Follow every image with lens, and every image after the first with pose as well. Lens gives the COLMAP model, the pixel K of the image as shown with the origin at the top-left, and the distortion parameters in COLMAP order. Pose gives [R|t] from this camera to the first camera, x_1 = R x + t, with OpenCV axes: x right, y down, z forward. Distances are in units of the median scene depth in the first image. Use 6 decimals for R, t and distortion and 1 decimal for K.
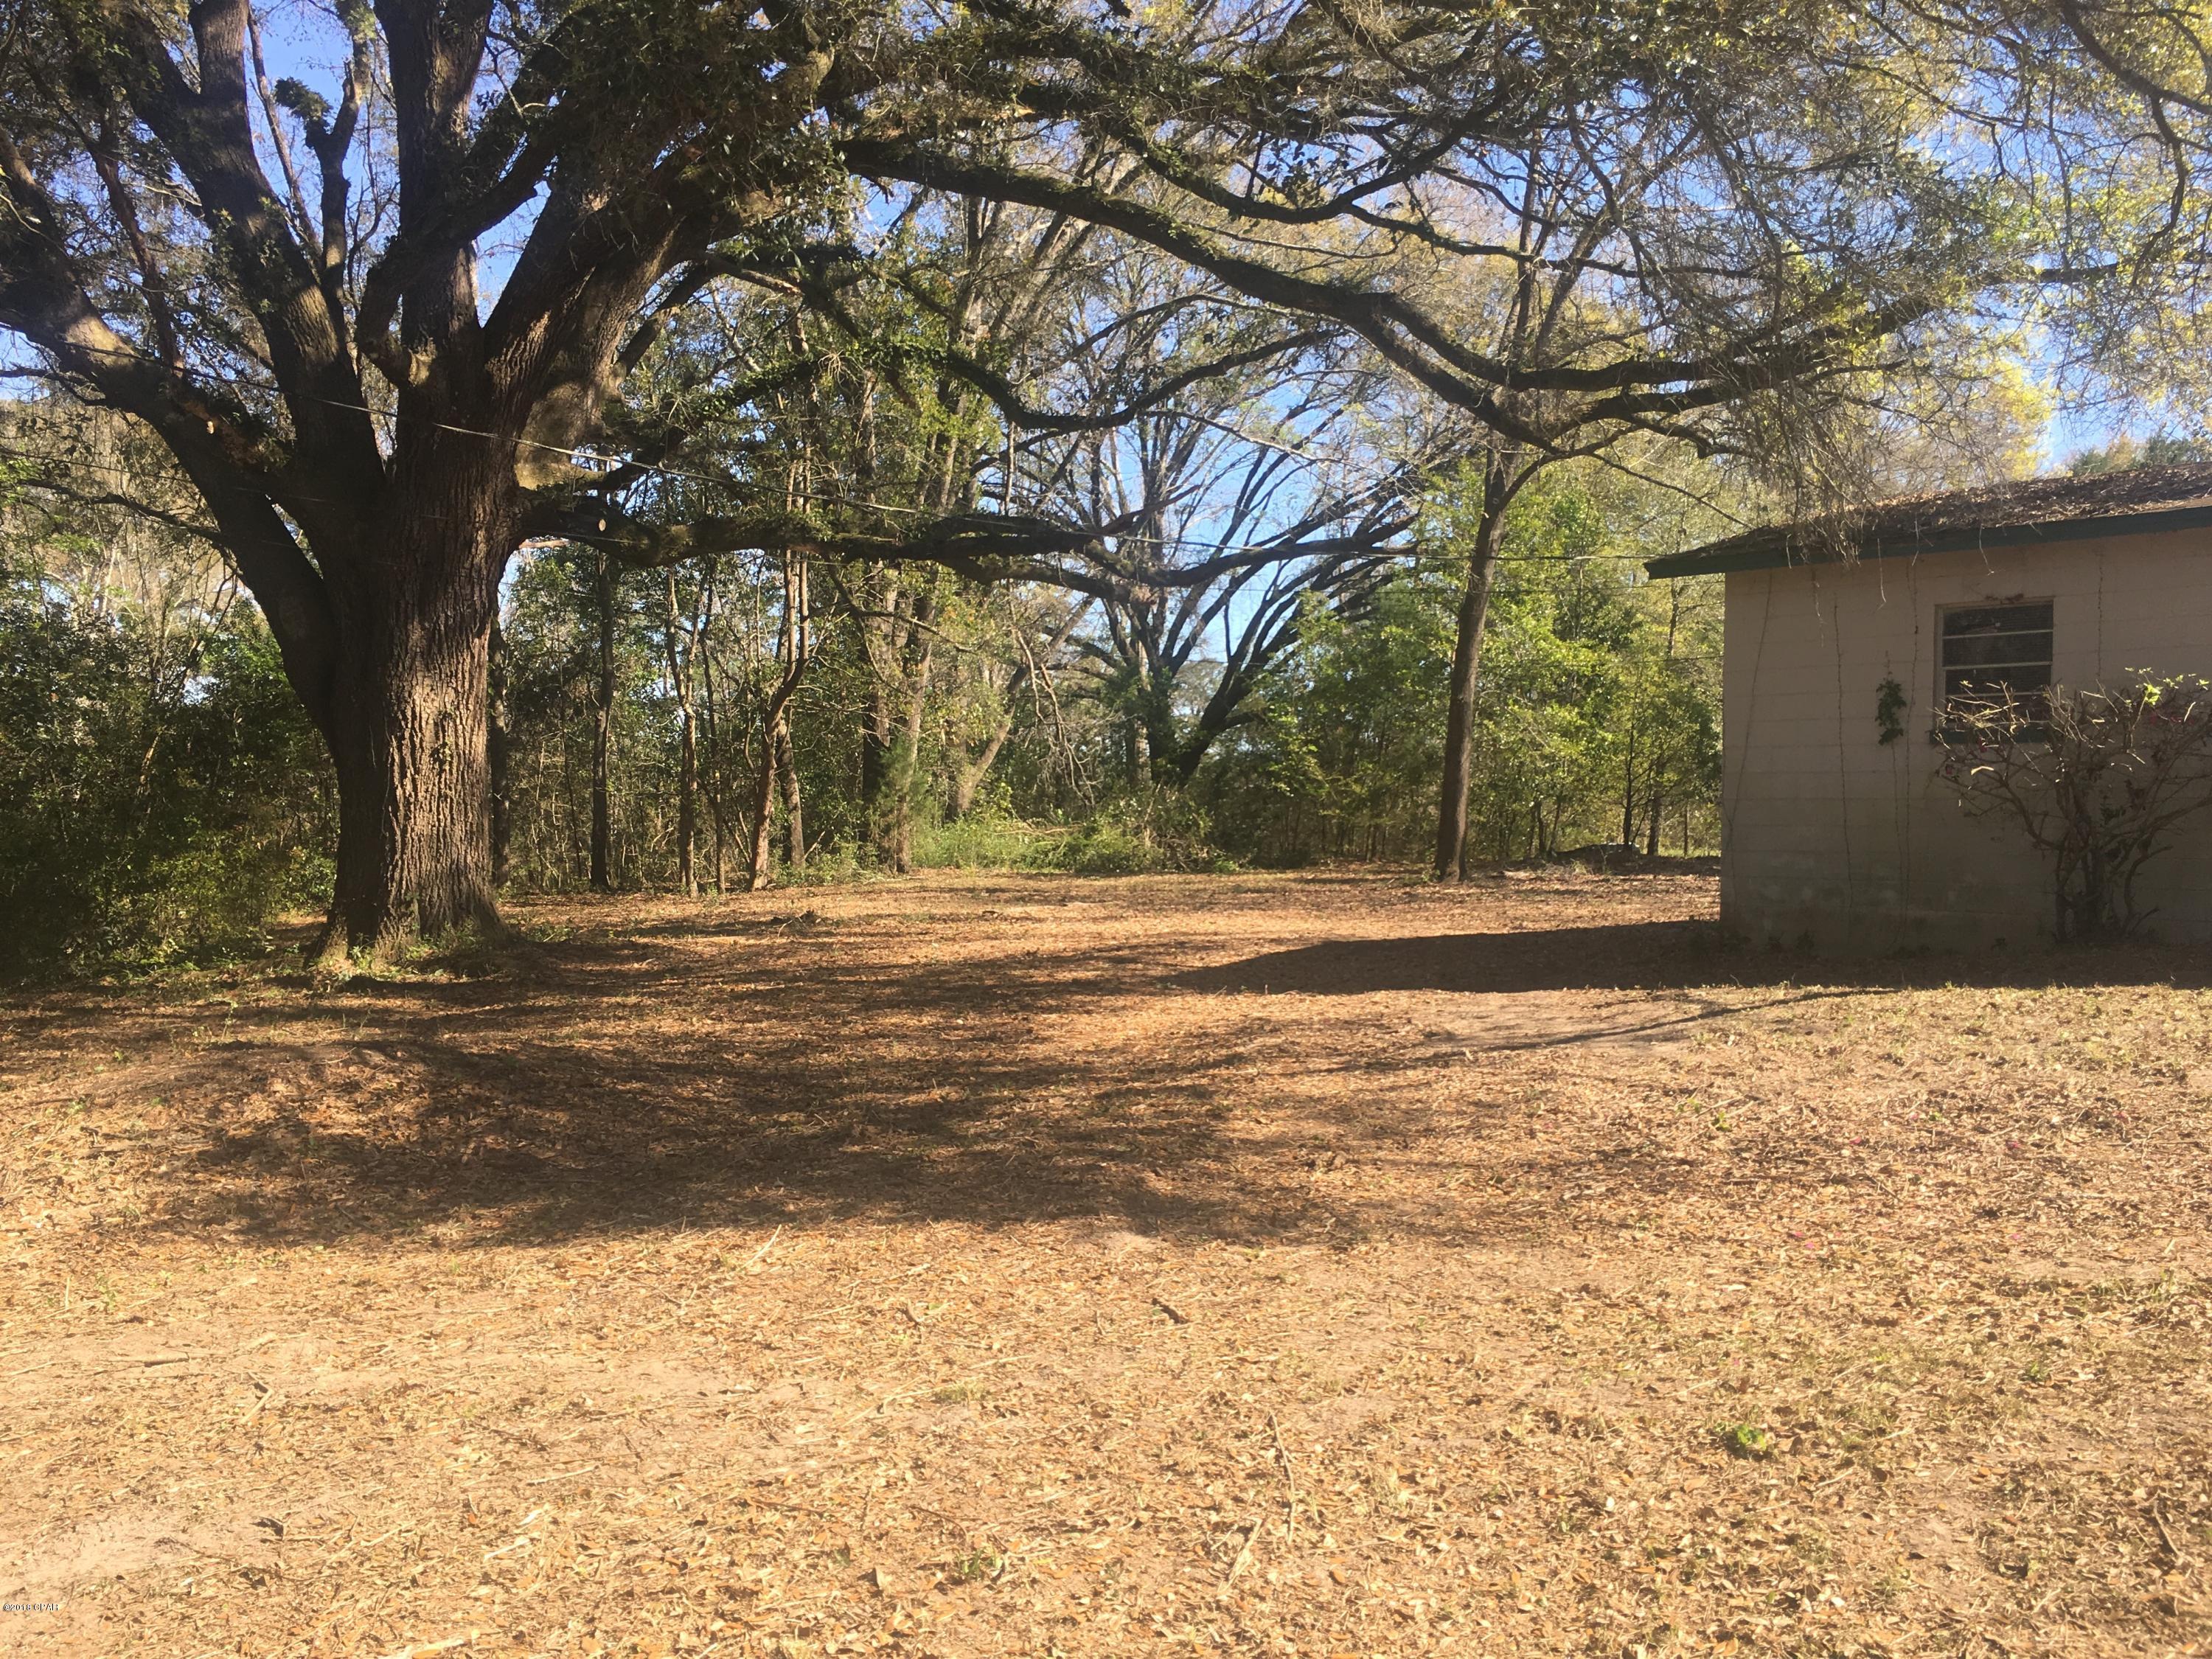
lens RADIAL K [[1866.8, 0, 1104.8], [0, 1866.8, 829.4], [0, 0, 1]] dist [0.014110, 0.001481]
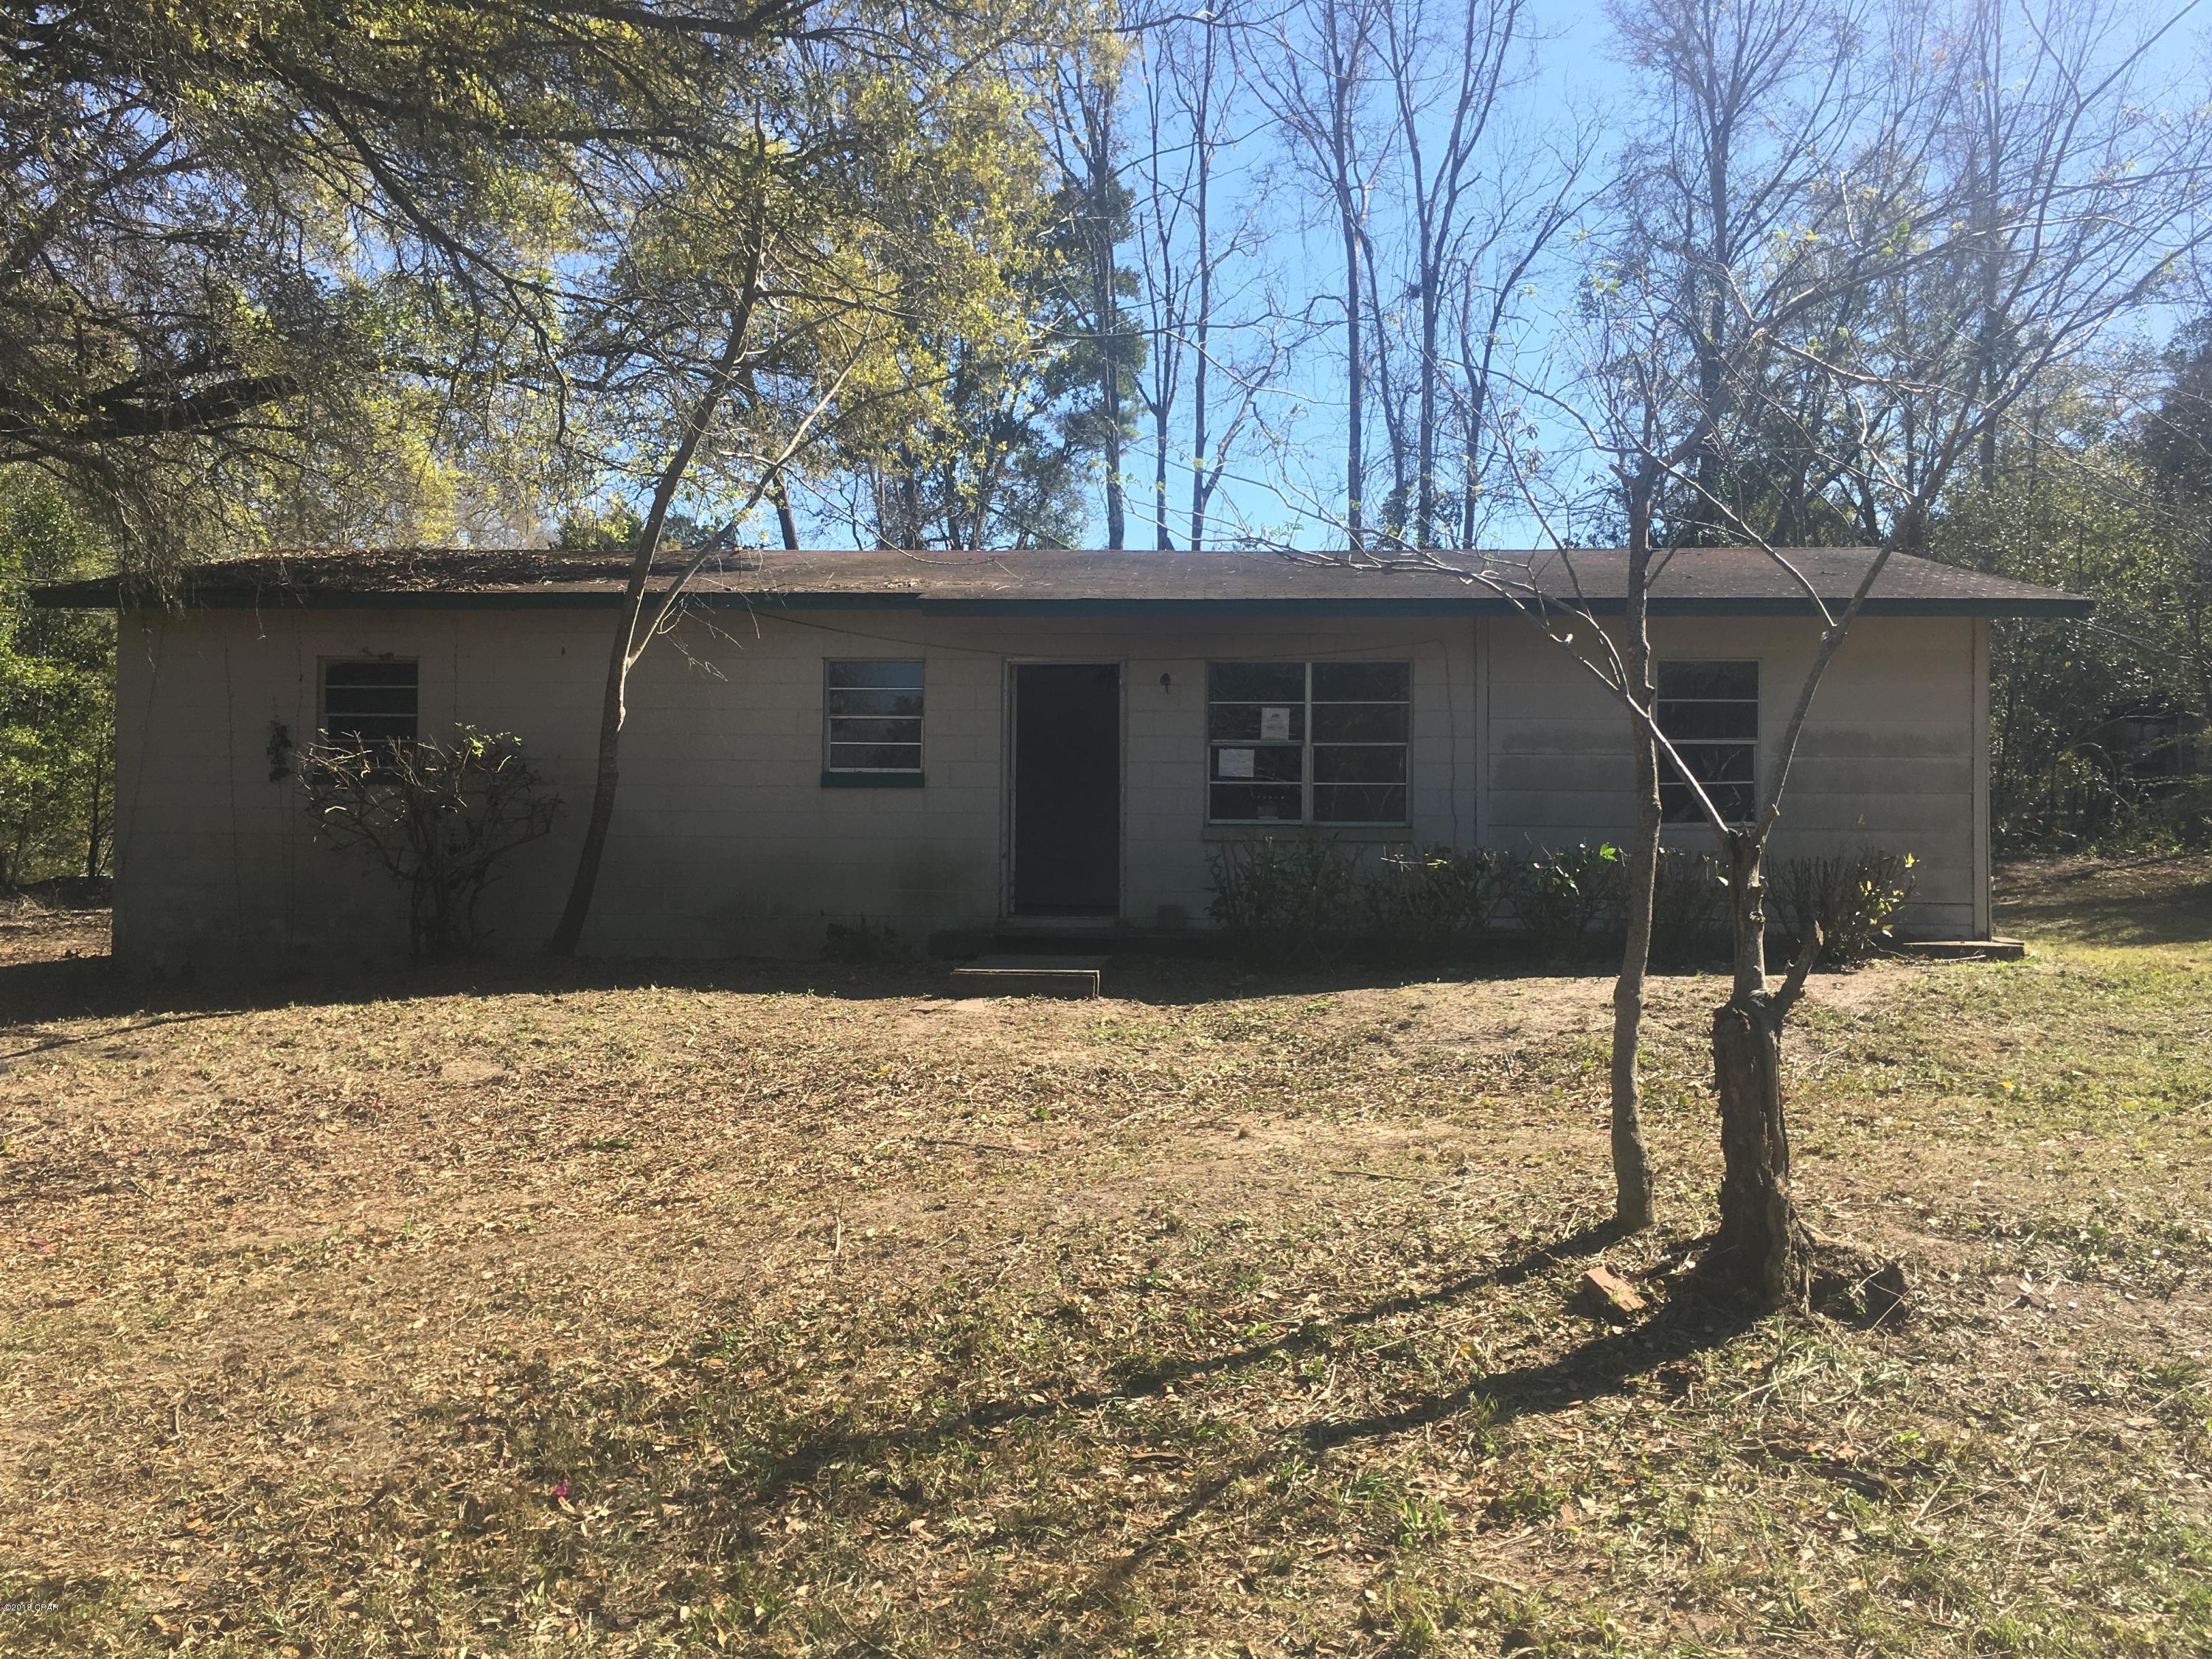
lens RADIAL K [[1866.8, 0, 1107.3], [0, 1866.8, 829.8], [0, 0, 1]] dist [0.014110, 0.001481]
pose [[0.737941, 0.010190, 0.674789, 0.061076], [0.000539, 0.999877, -0.015690, -0.002083], [-0.674865, 0.011942, 0.737844, -0.135909]]
